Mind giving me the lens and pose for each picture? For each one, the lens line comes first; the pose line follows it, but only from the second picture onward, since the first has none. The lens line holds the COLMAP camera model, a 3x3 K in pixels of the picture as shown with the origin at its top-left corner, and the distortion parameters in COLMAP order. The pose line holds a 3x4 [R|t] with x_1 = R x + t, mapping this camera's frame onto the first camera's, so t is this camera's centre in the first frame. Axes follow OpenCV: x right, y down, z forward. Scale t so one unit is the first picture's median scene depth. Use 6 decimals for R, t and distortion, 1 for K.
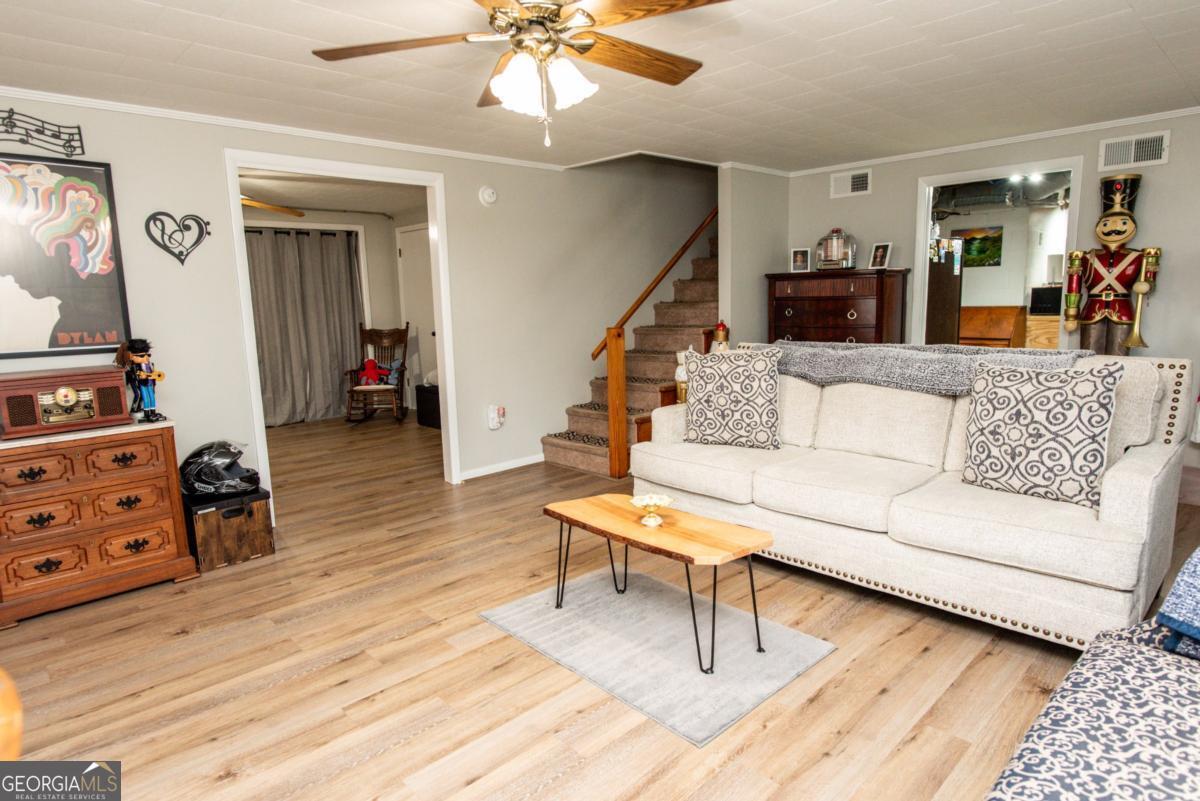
lens RADIAL K [[684.6, 0, 602.6], [0, 684.6, 398.4], [0, 0, 1]] dist [-0.010160, 0.000473]
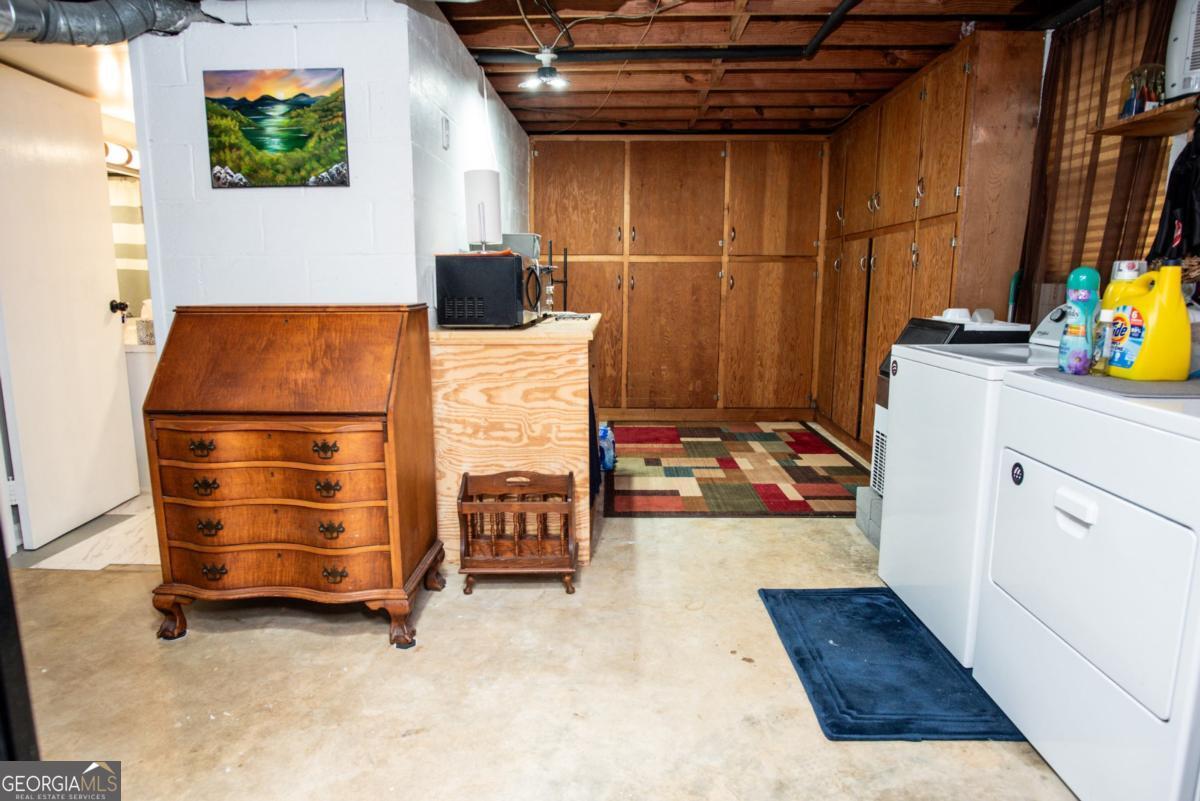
lens RADIAL K [[684.6, 0, 599.7], [0, 684.6, 399.8], [0, 0, 1]] dist [-0.010160, 0.000473]
pose [[0.712240, -0.093713, 0.695652, 0.425407], [0.083708, 0.995315, 0.048378, -0.093783], [-0.696927, 0.023775, 0.716748, 0.670115]]
